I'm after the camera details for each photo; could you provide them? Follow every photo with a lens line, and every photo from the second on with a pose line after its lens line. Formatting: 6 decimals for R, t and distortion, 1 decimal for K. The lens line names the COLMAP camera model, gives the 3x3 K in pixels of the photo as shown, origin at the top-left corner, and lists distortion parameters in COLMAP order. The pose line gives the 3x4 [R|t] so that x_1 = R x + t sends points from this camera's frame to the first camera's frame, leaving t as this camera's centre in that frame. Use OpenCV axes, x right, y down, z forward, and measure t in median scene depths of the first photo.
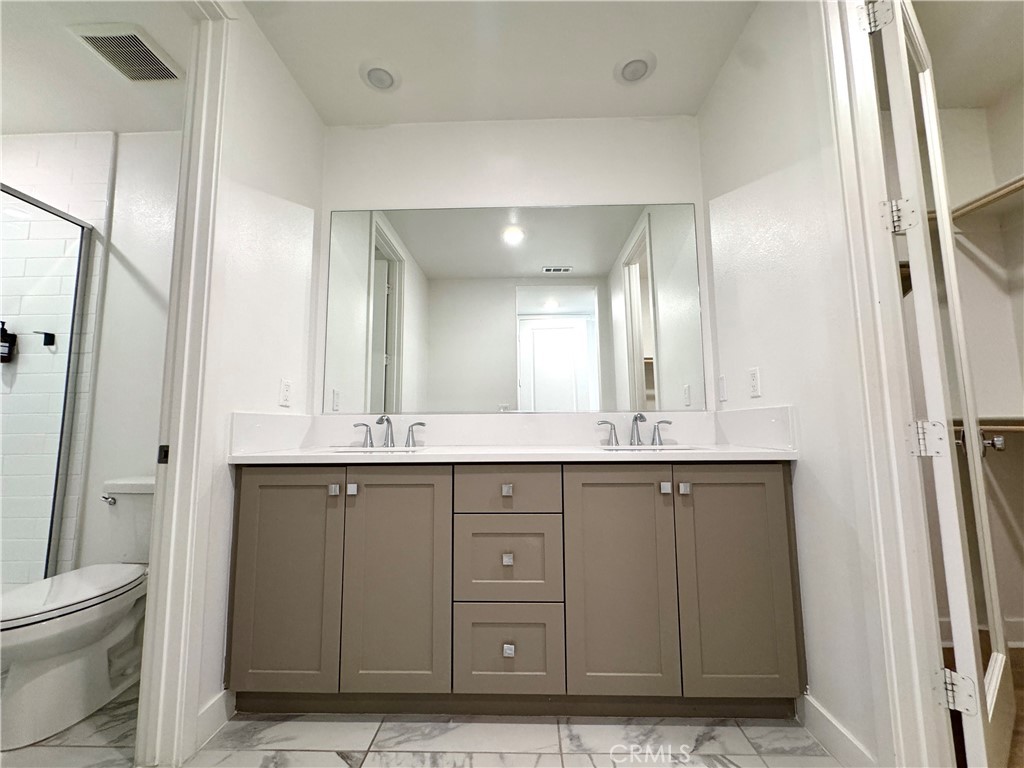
lens RADIAL K [[409.9, 0, 515.3], [0, 409.9, 385.7], [0, 0, 1]] dist [-0.011339, -0.000264]
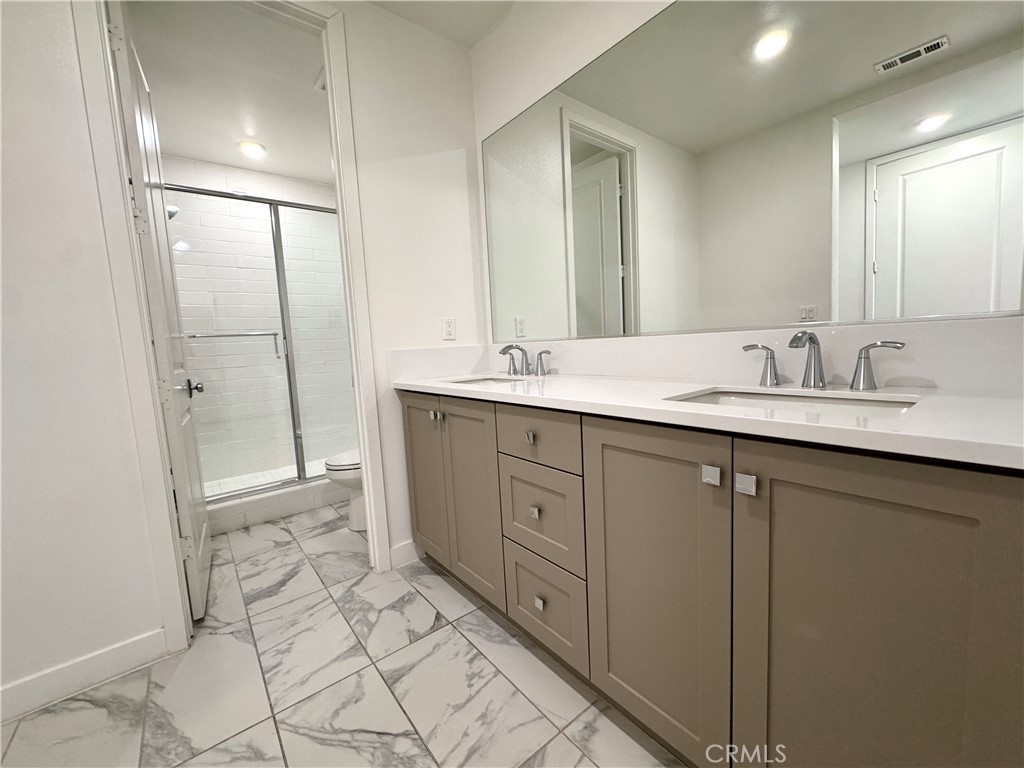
lens RADIAL K [[409.9, 0, 510.1], [0, 409.9, 385.0], [0, 0, 1]] dist [-0.011339, -0.000264]
pose [[0.642196, 0.052540, -0.764737, 0.610770], [0.122308, 0.977844, 0.169890, -0.003121], [0.756720, -0.202636, 0.621542, 0.458807]]
